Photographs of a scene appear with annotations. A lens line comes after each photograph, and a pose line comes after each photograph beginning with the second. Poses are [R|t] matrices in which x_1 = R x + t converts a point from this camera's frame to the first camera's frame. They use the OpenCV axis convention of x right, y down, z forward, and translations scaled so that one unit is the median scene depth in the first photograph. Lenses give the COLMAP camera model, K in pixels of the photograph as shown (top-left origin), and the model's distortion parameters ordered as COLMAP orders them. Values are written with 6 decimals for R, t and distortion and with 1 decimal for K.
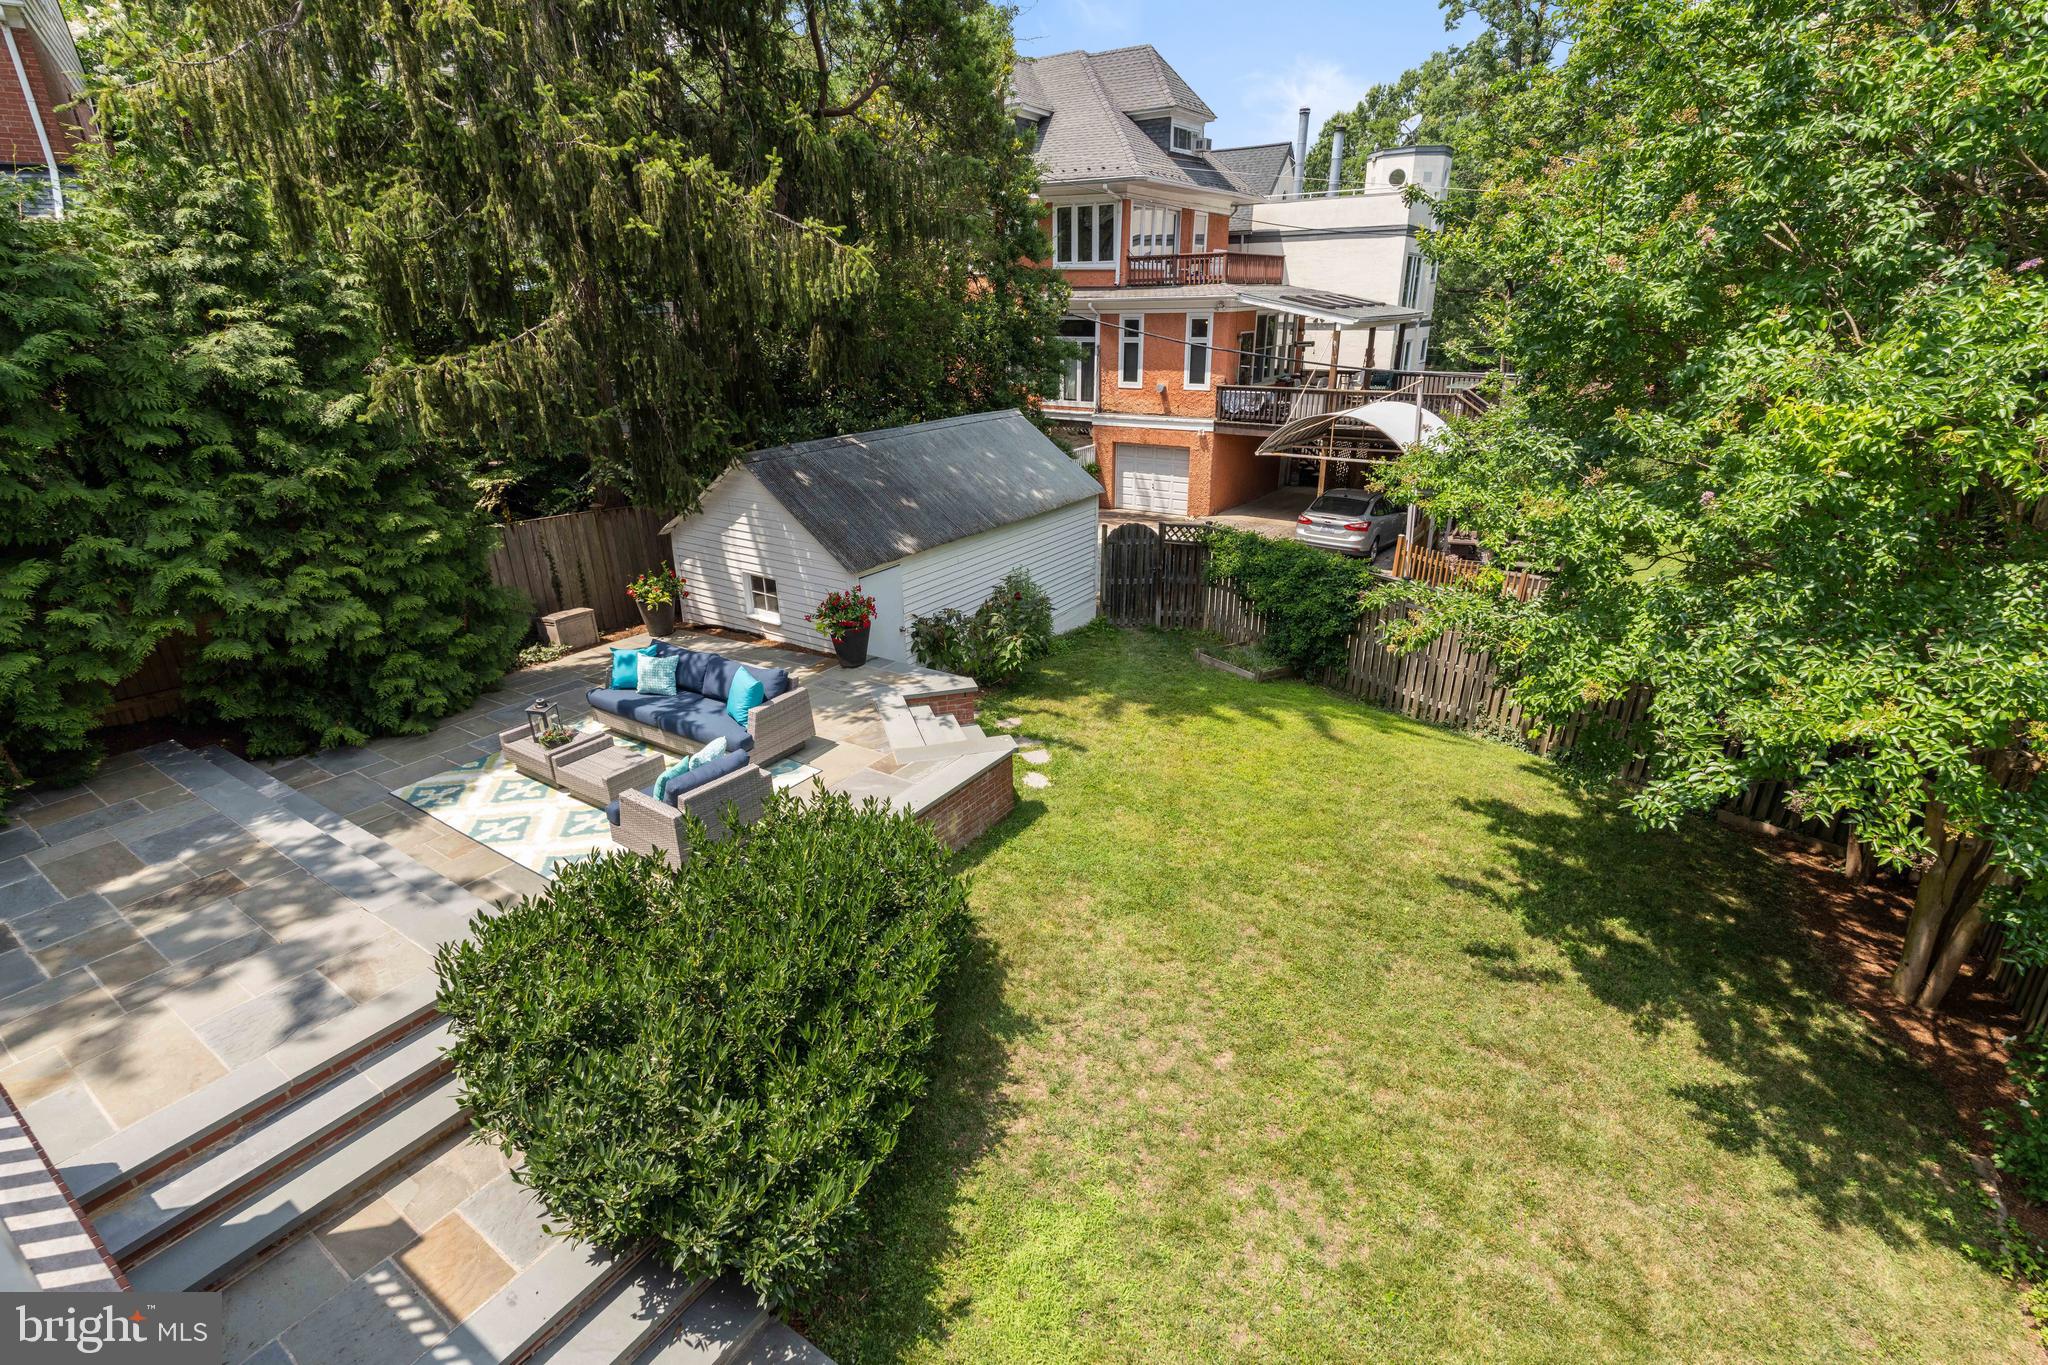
lens RADIAL K [[951.5, 0, 1024.0], [0, 951.5, 682.5], [0, 0, 1]] dist [-0.011706, 0.000075]
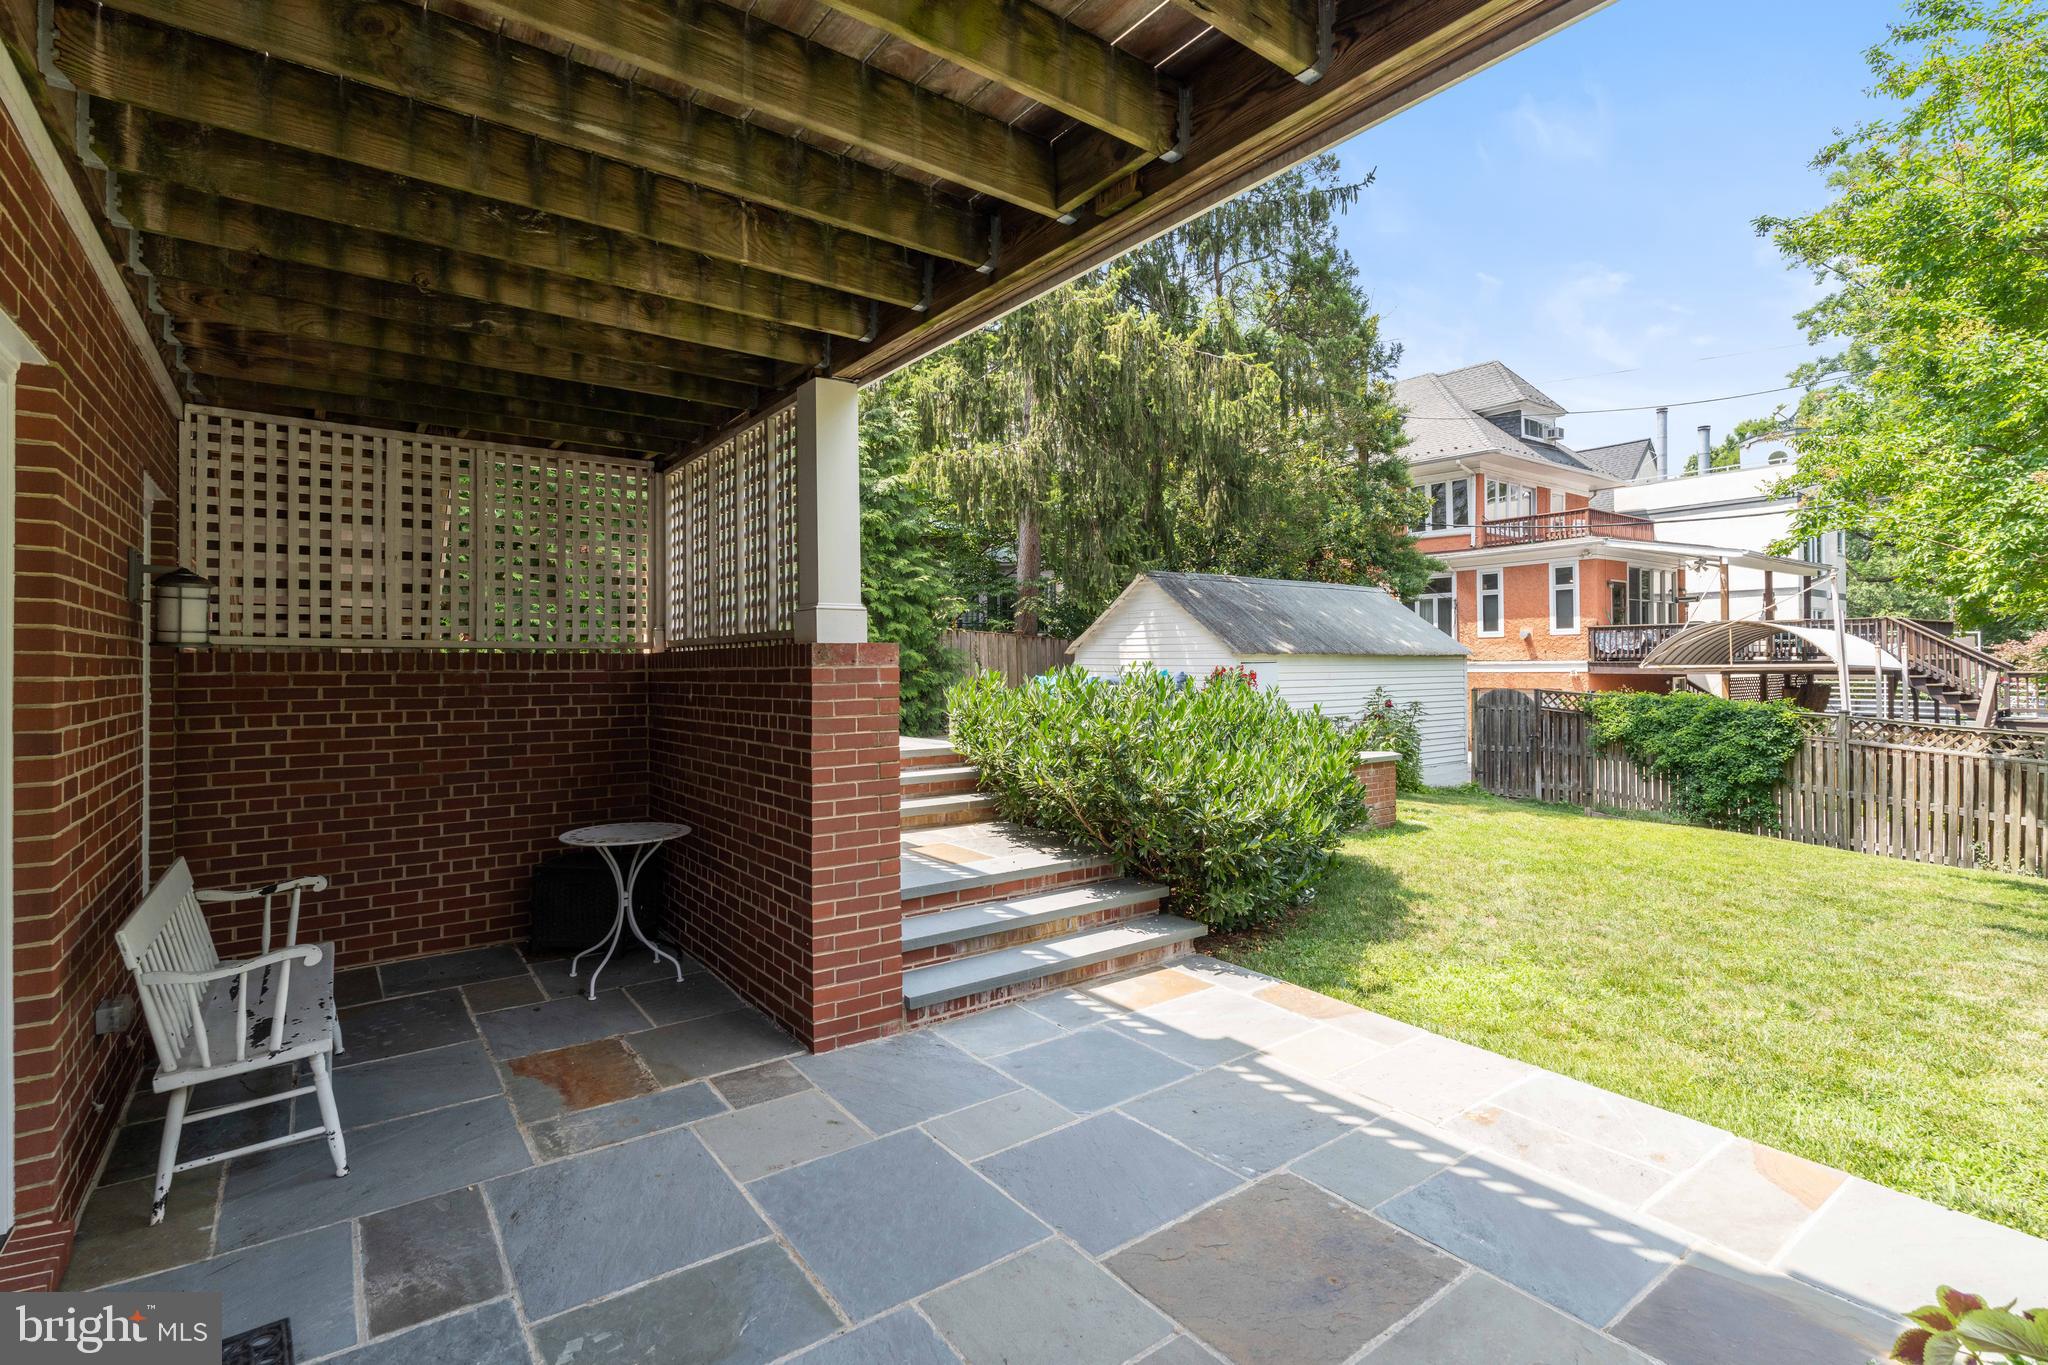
lens RADIAL K [[949.6, 0, 1037.8], [0, 949.6, 649.0], [0, 0, 1]] dist [-0.001918, -0.000067]
pose [[0.945328, 0.003062, -0.326107, -0.015844], [-0.128108, 0.923060, -0.362696, 0.139560], [0.299905, 0.384644, 0.872987, -0.024226]]
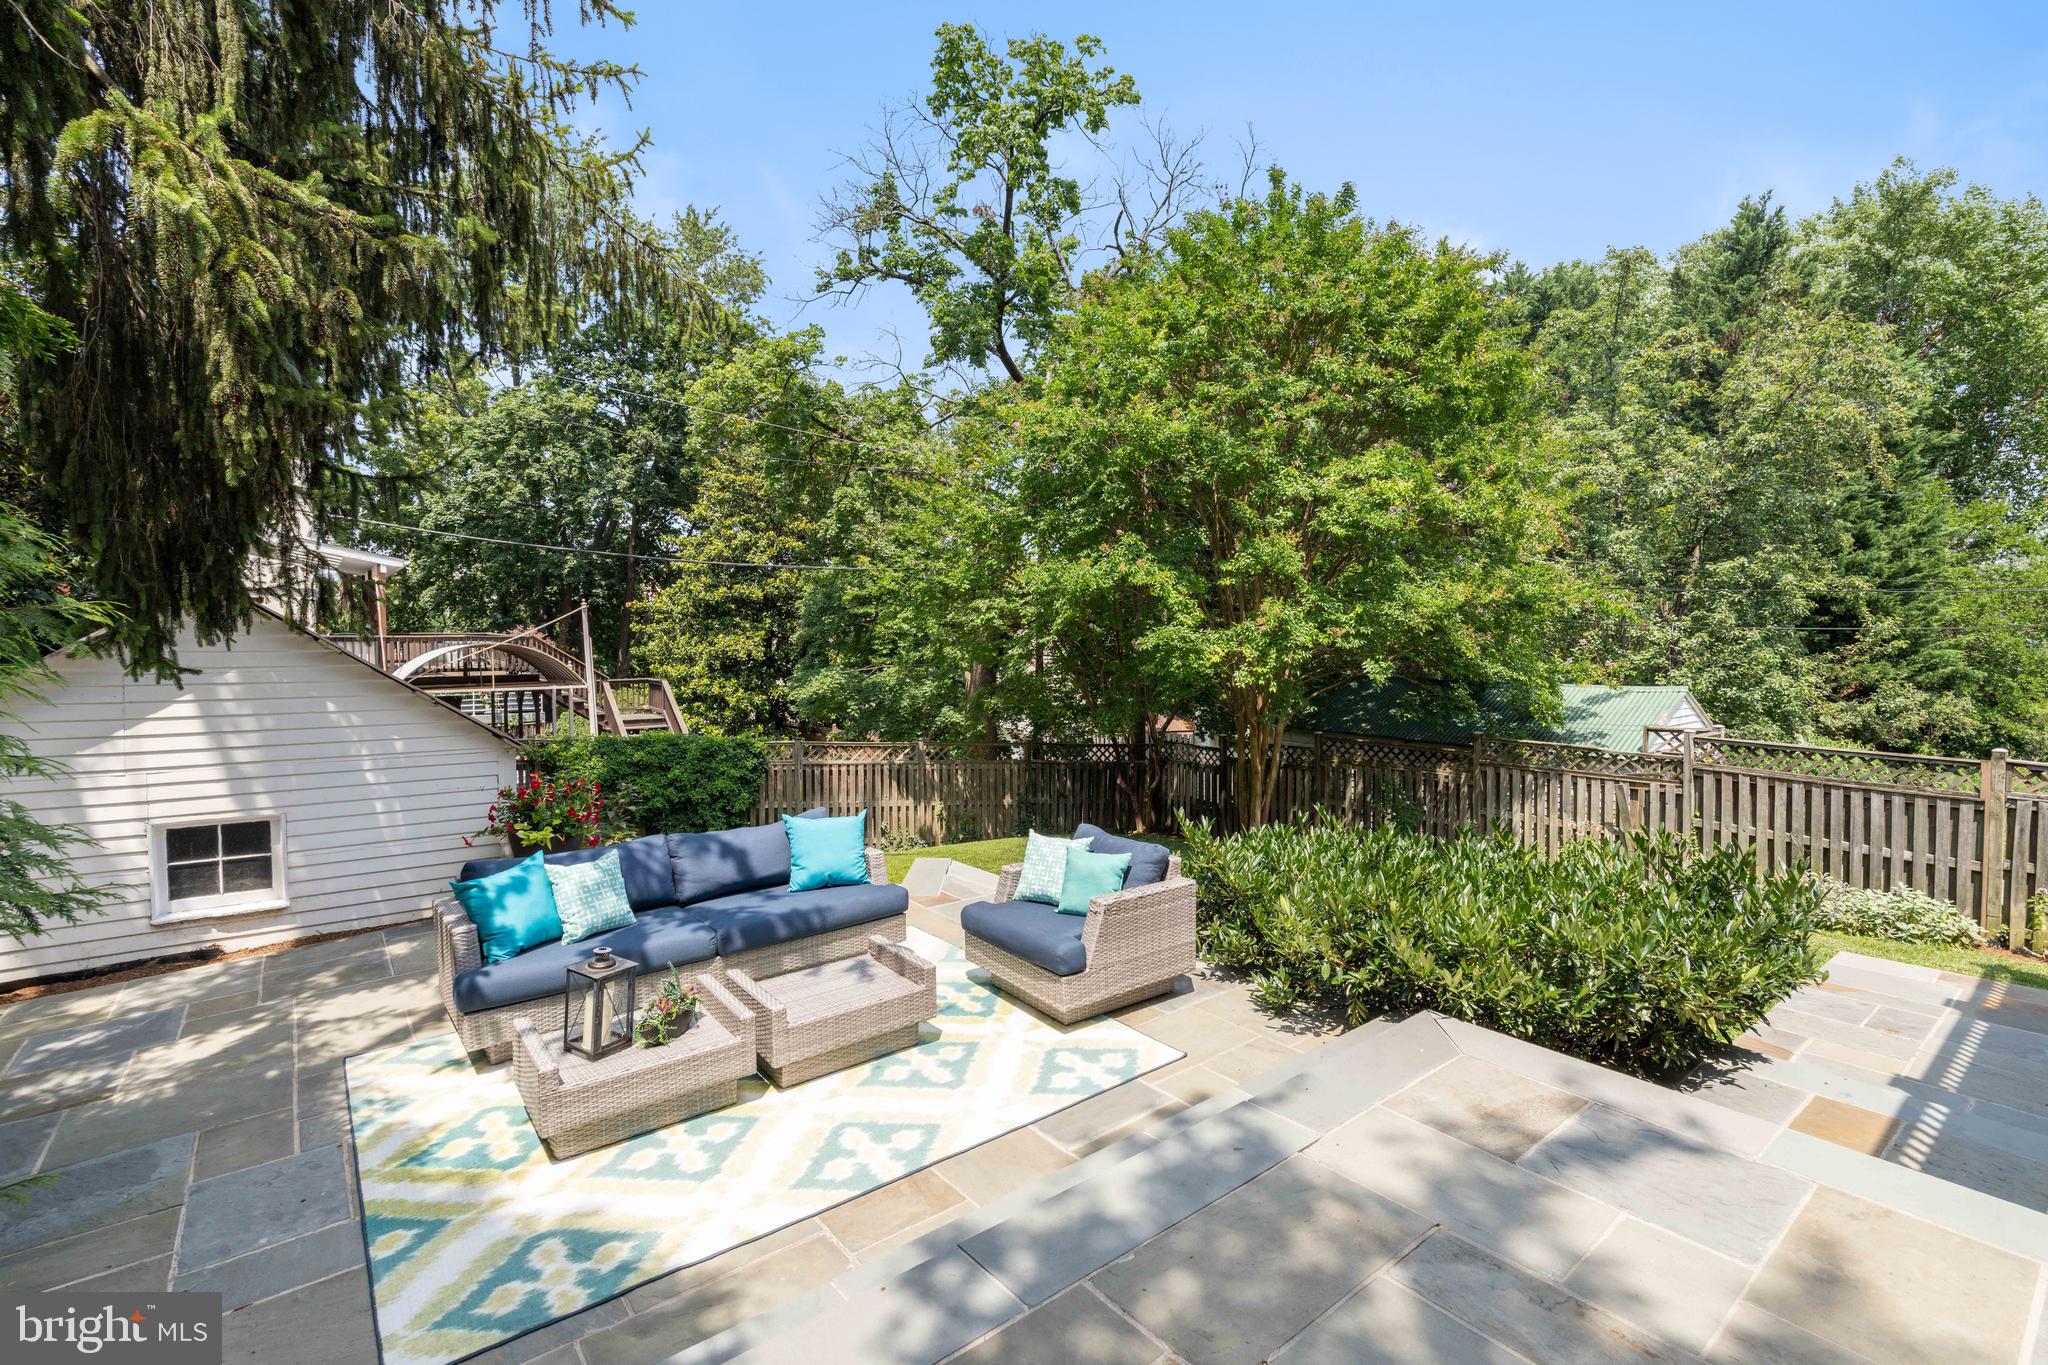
lens RADIAL K [[917.6, 0, 1024.0], [0, 917.6, 682.5], [0, 0, 1]] dist [-0.000400, 0.000310]
pose [[0.306249, -0.036098, 0.951267, -0.290389], [0.346759, 0.934857, -0.076160, 0.000936], [-0.886549, 0.353184, 0.298816, 0.222949]]
